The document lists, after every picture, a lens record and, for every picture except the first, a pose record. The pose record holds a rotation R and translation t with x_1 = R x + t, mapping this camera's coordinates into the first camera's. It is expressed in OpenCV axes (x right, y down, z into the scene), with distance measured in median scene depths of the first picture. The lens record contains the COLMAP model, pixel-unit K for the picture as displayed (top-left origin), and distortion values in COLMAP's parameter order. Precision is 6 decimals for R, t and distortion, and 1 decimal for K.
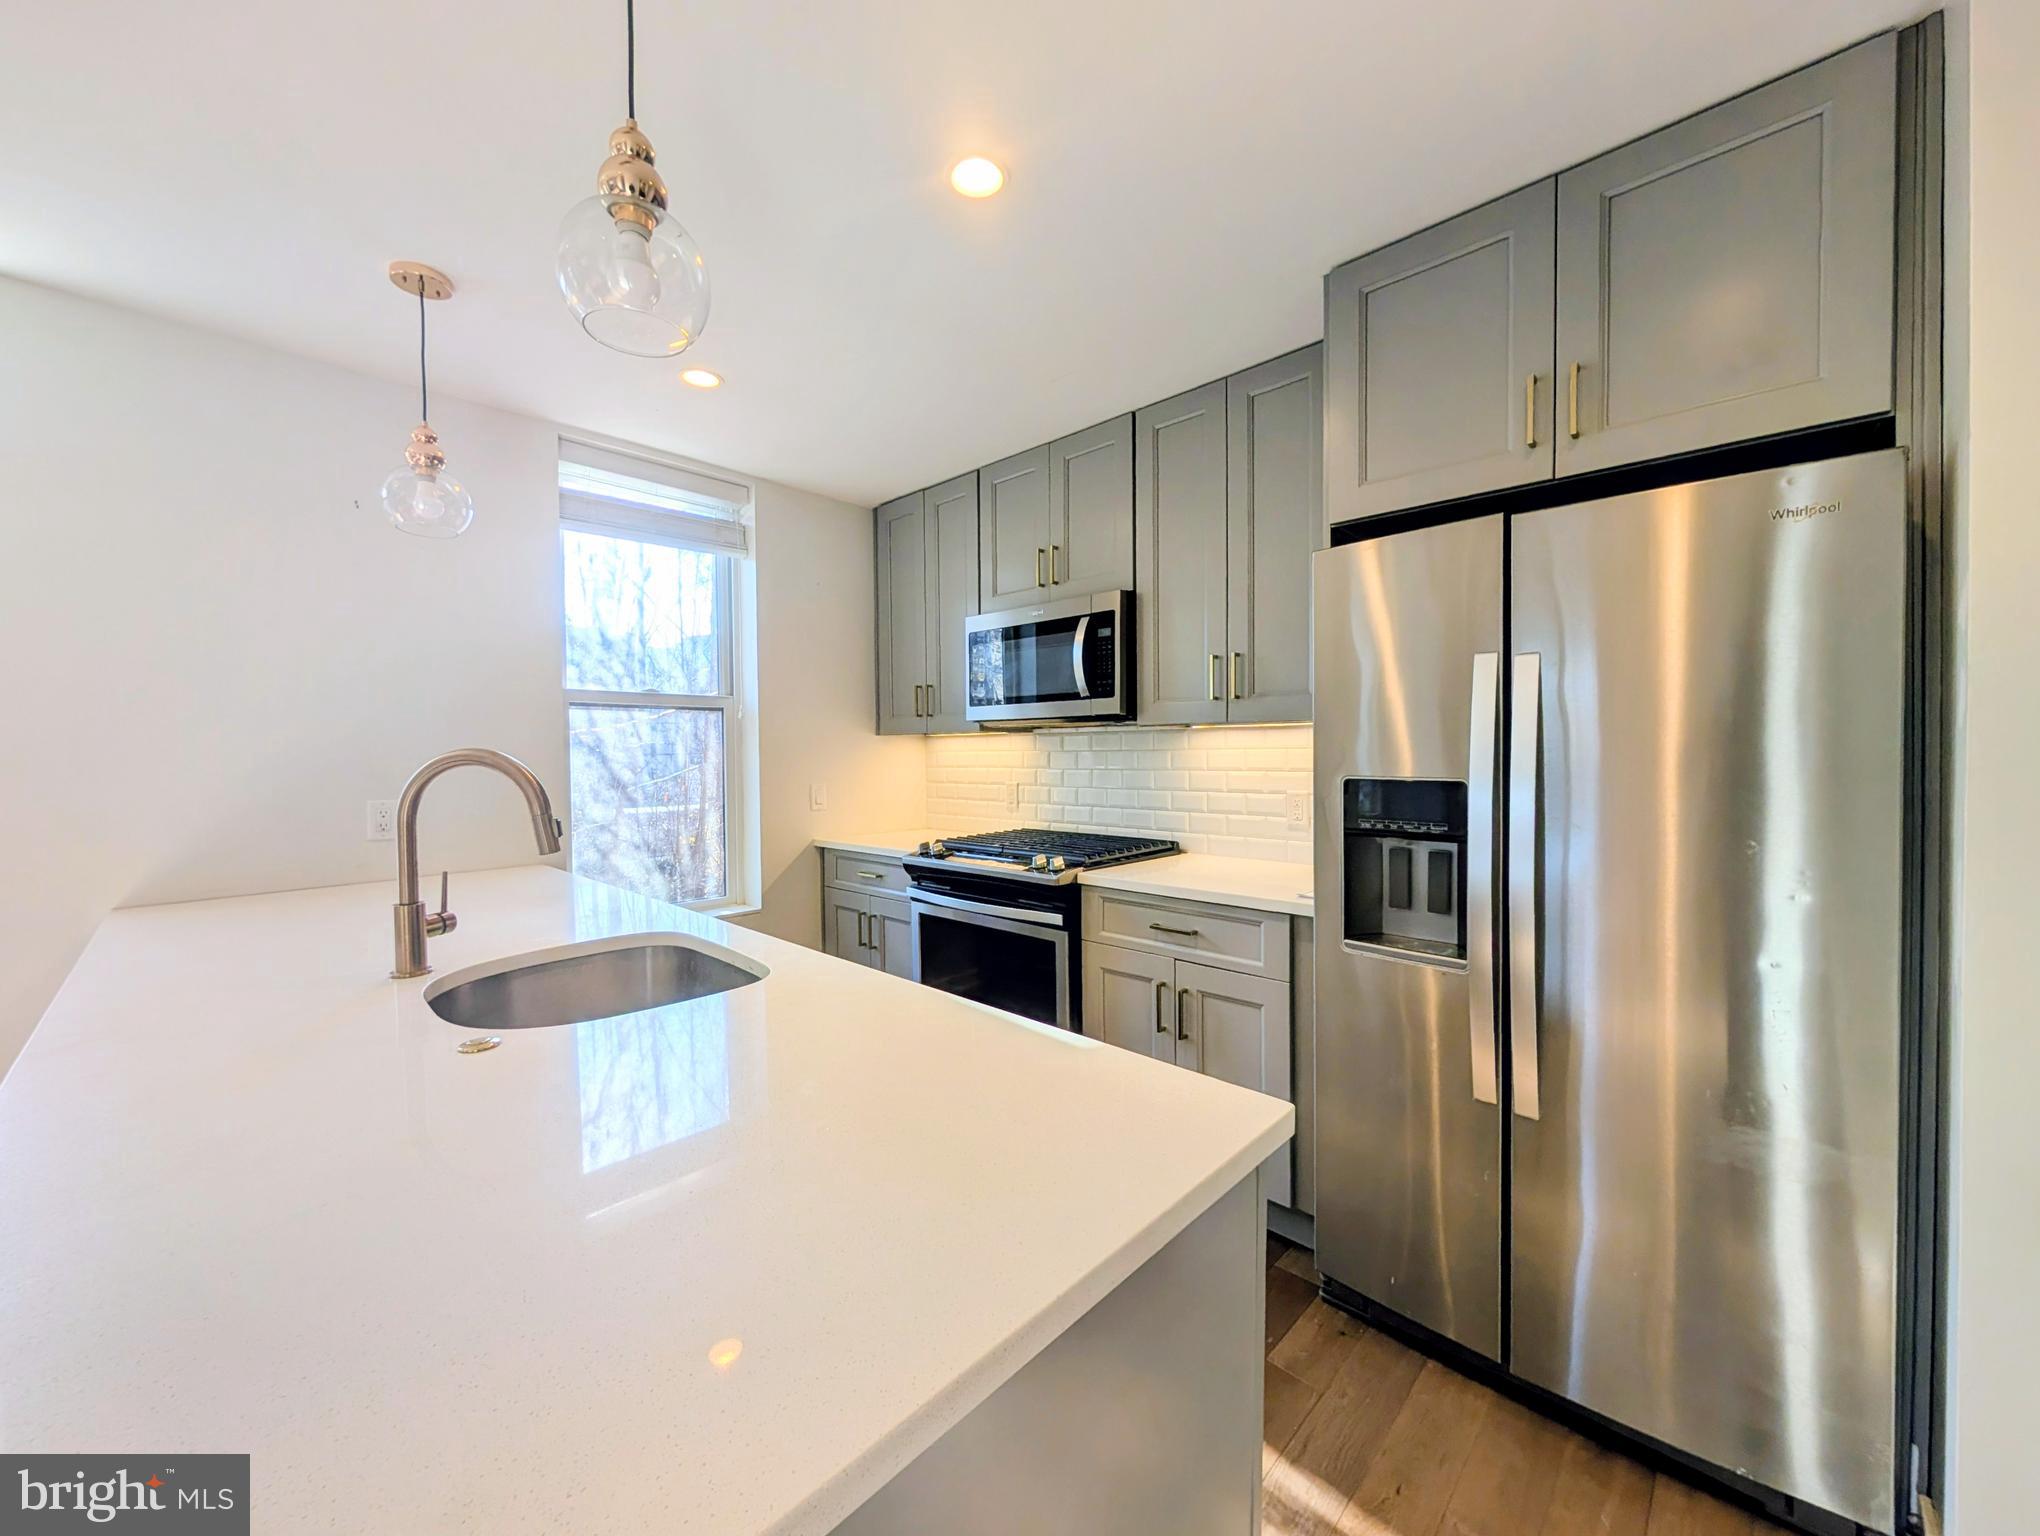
lens RADIAL K [[780.7, 0, 1023.7], [0, 780.7, 761.7], [0, 0, 1]] dist [-0.008085, -0.000223]
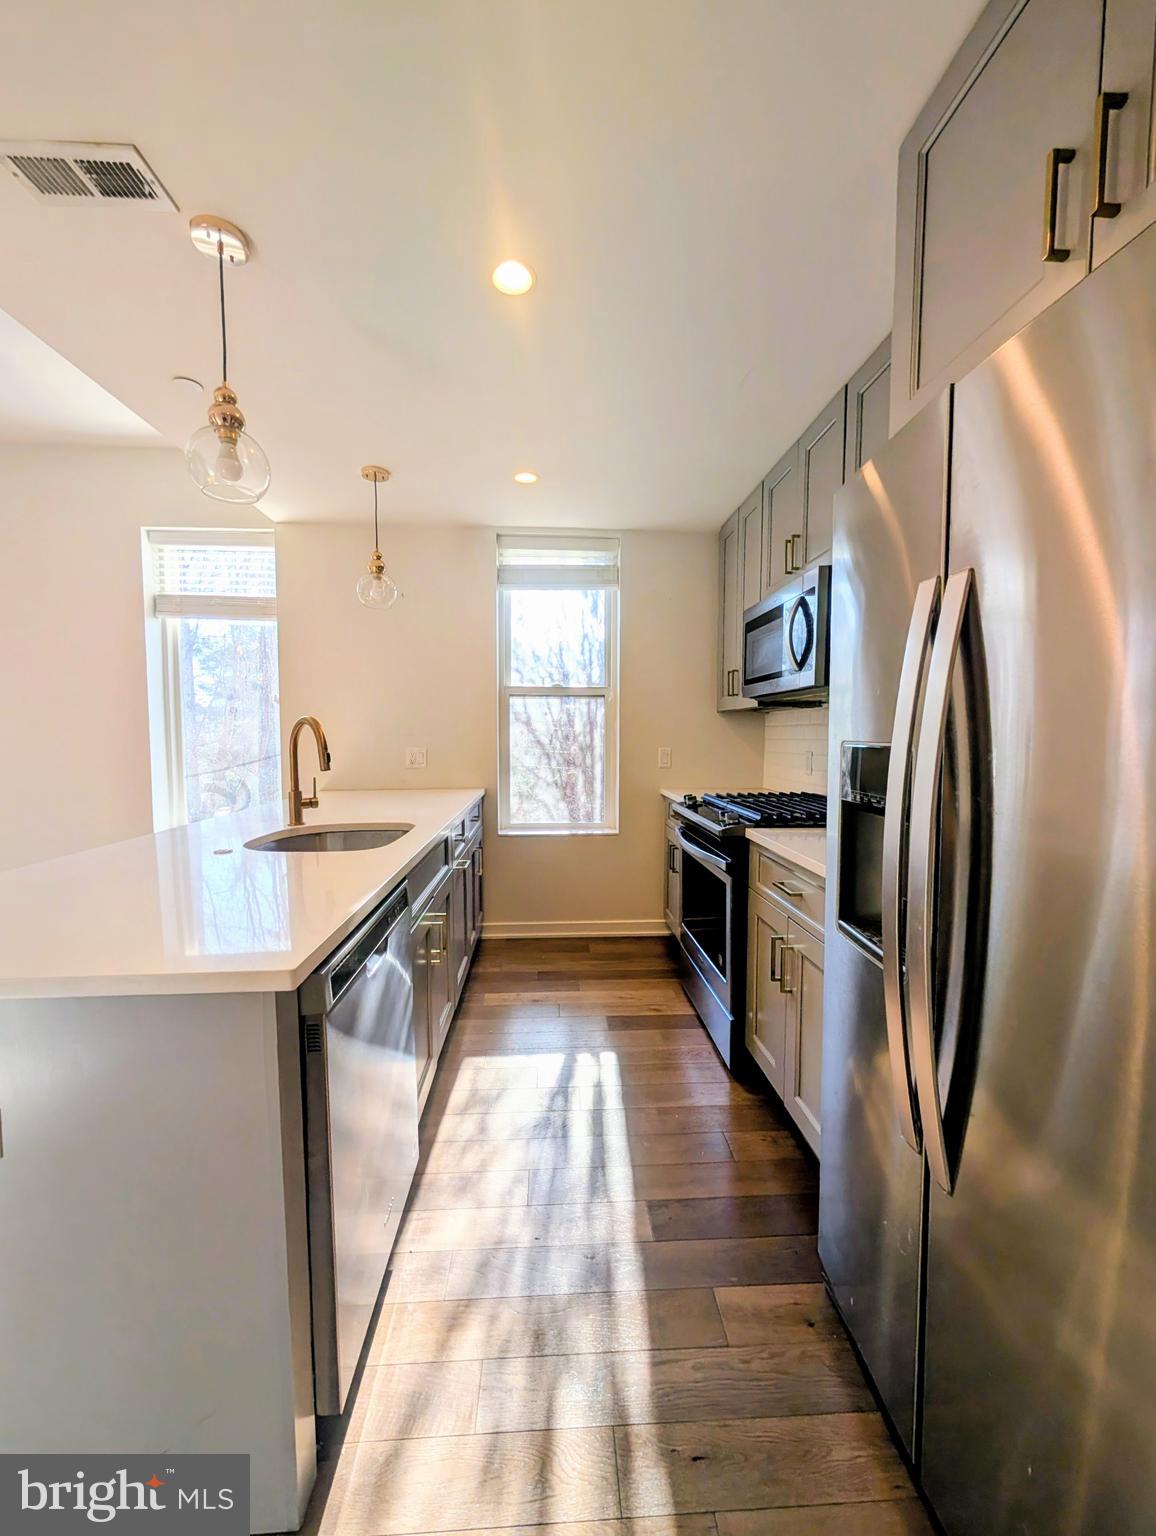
lens RADIAL K [[587.8, 0, 578.9], [0, 587.8, 768.7], [0, 0, 1]] dist [-0.008085, -0.000223]
pose [[0.723389, 0.050664, -0.688579, 0.386951], [-0.015987, 0.998266, 0.056655, 0.008932], [0.690256, -0.029975, 0.722945, 0.176033]]
